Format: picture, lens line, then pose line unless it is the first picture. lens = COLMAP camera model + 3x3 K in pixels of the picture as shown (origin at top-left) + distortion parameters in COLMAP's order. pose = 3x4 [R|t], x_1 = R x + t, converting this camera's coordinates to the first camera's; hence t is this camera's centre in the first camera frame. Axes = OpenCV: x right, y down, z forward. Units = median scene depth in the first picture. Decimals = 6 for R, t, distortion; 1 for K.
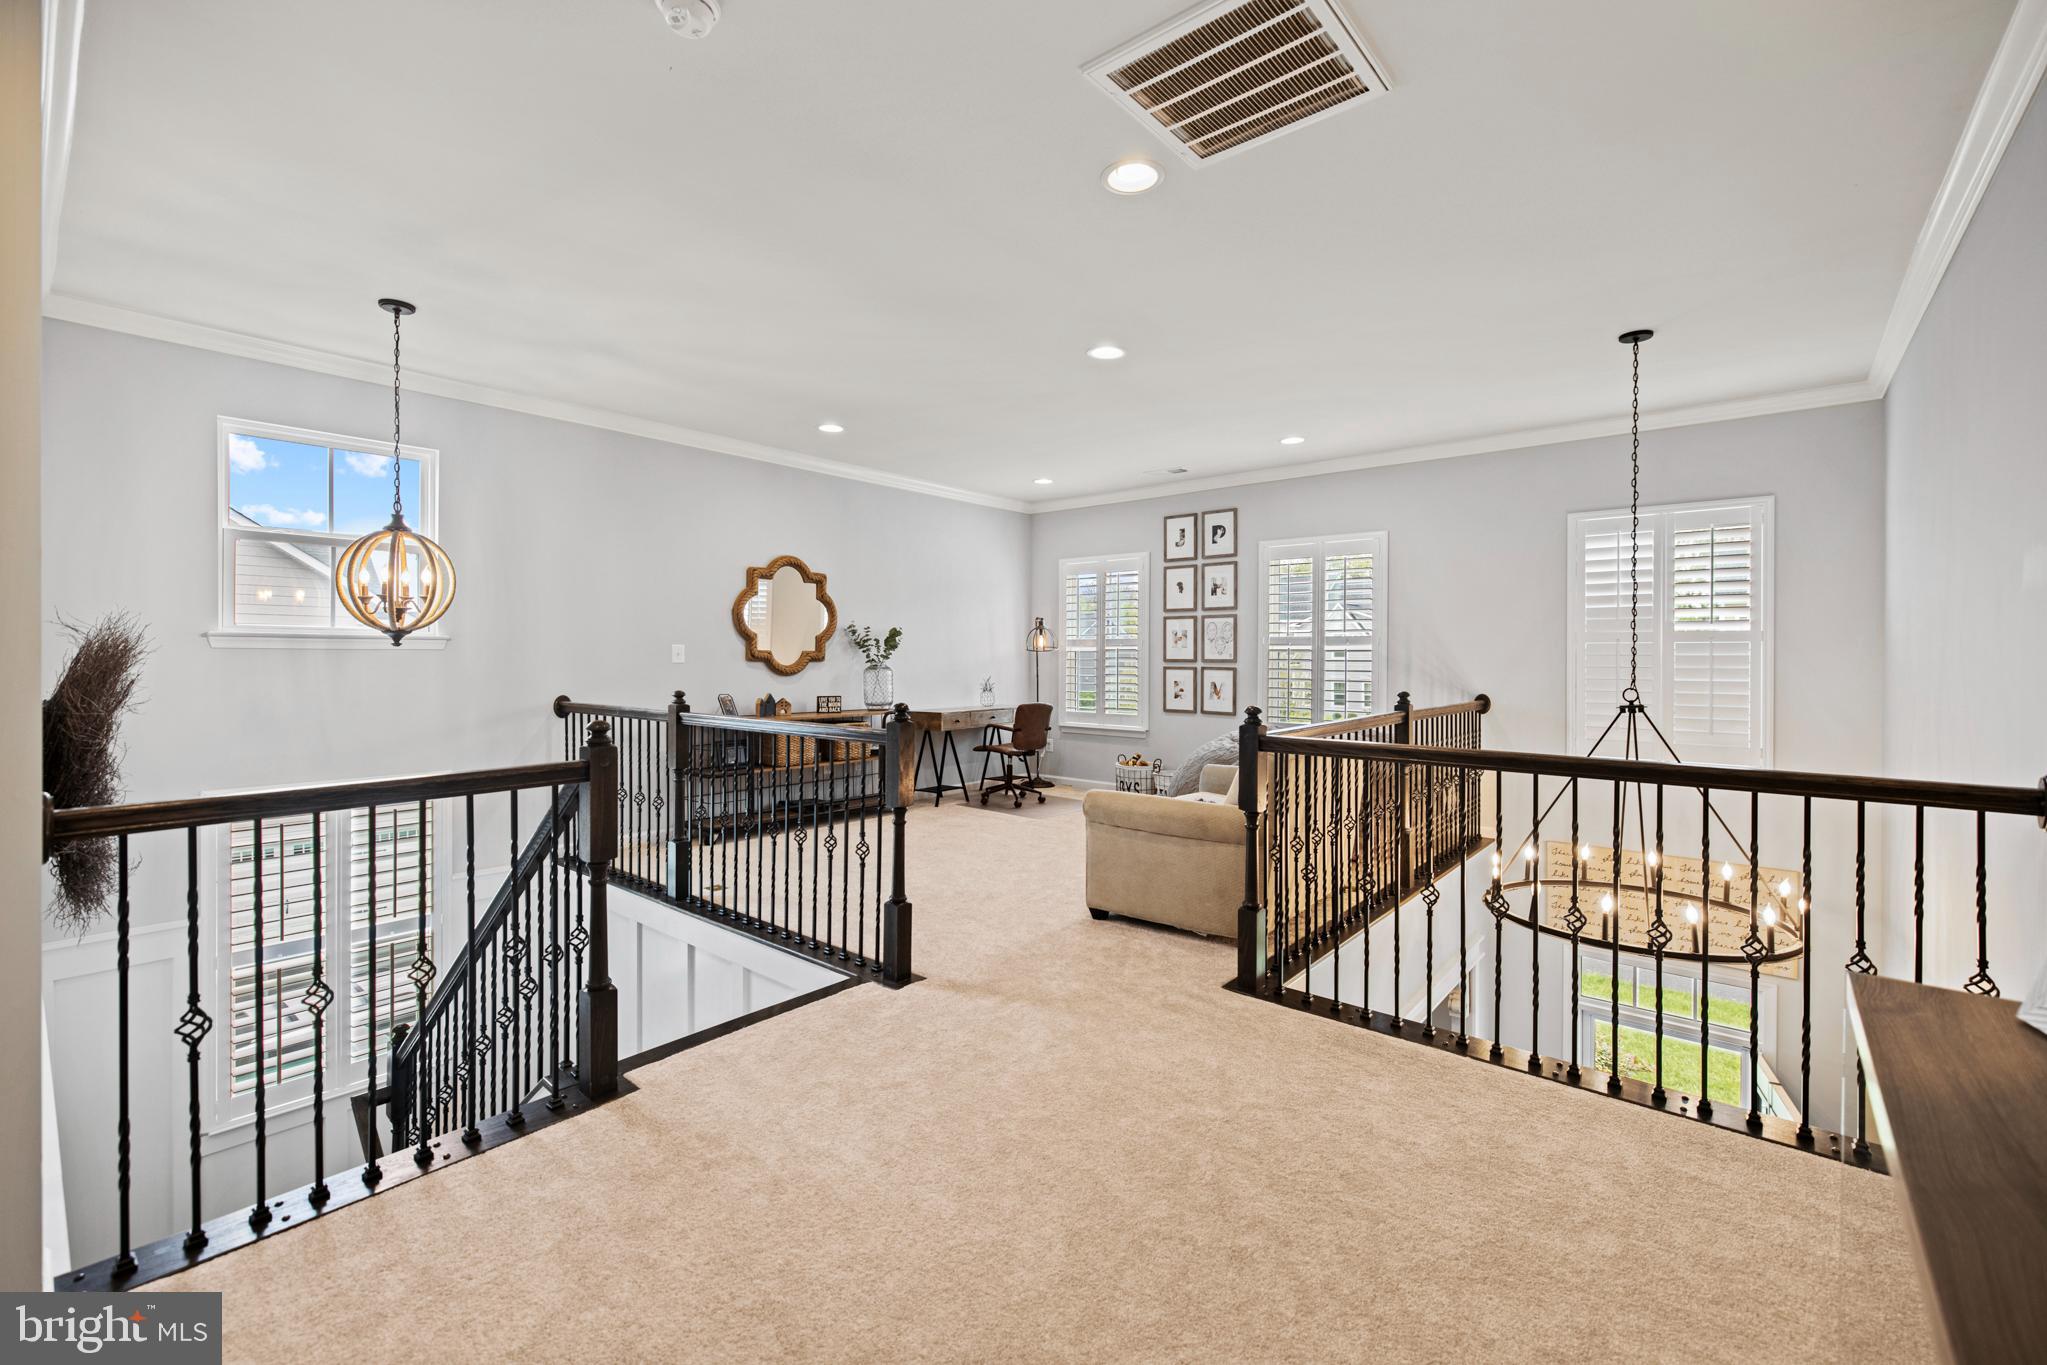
lens RADIAL K [[862.8, 0, 1023.5], [0, 862.8, 682.5], [0, 0, 1]] dist [0.001090, 0.000068]
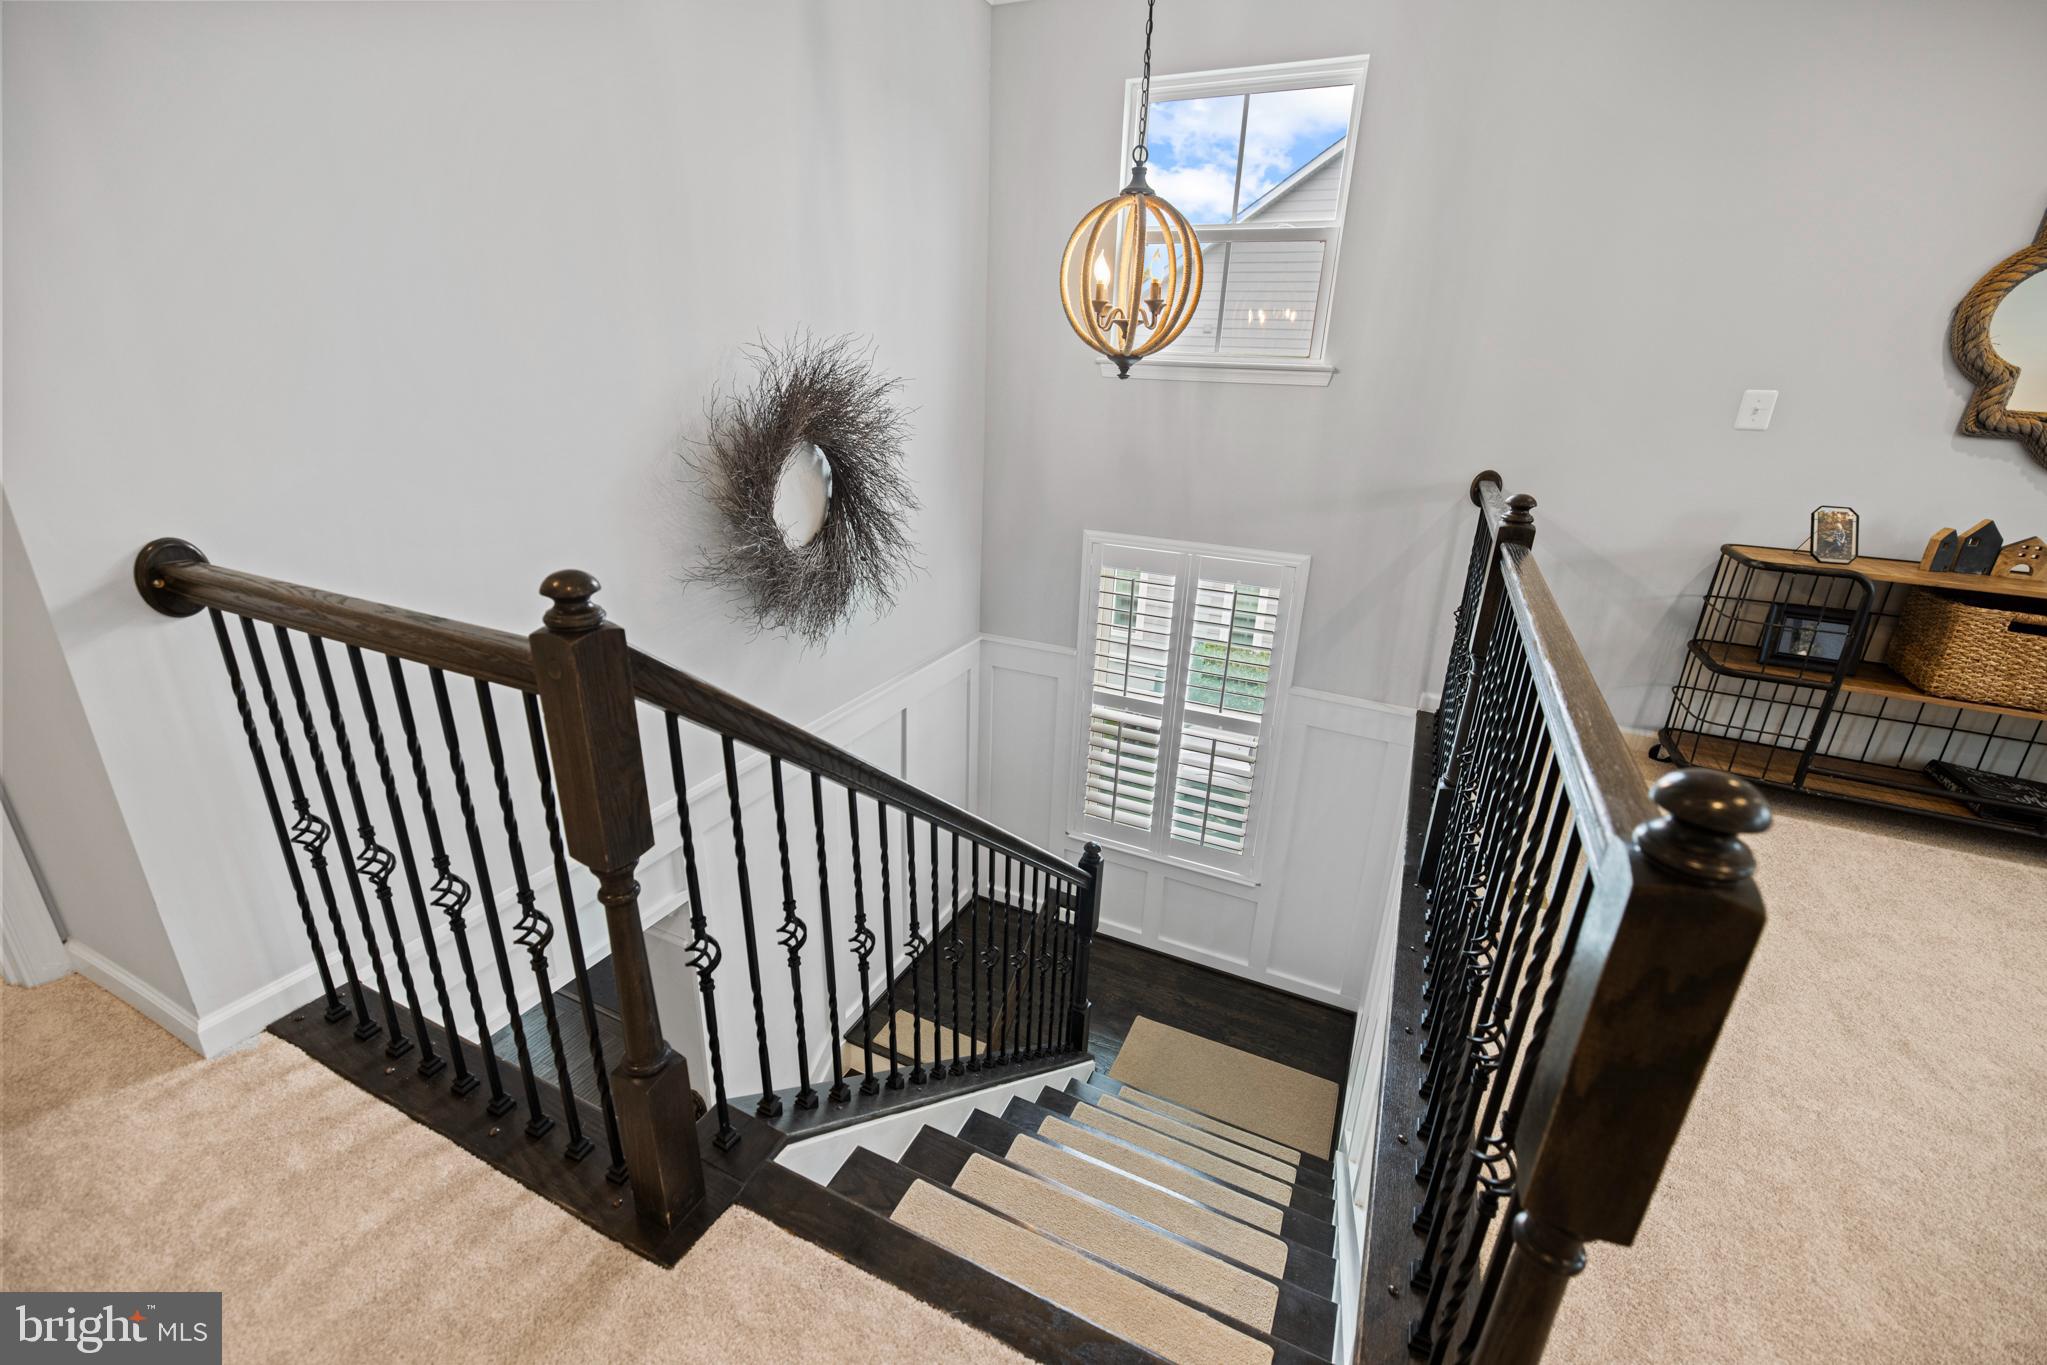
lens RADIAL K [[813.2, 0, 1023.5], [0, 813.2, 682.5], [0, 0, 1]] dist [-0.001683, -0.000151]
pose [[0.284322, 0.352768, -0.891468, -0.051545], [-0.061379, 0.934634, 0.350274, -0.024292], [0.956762, -0.044873, 0.287390, 0.460985]]
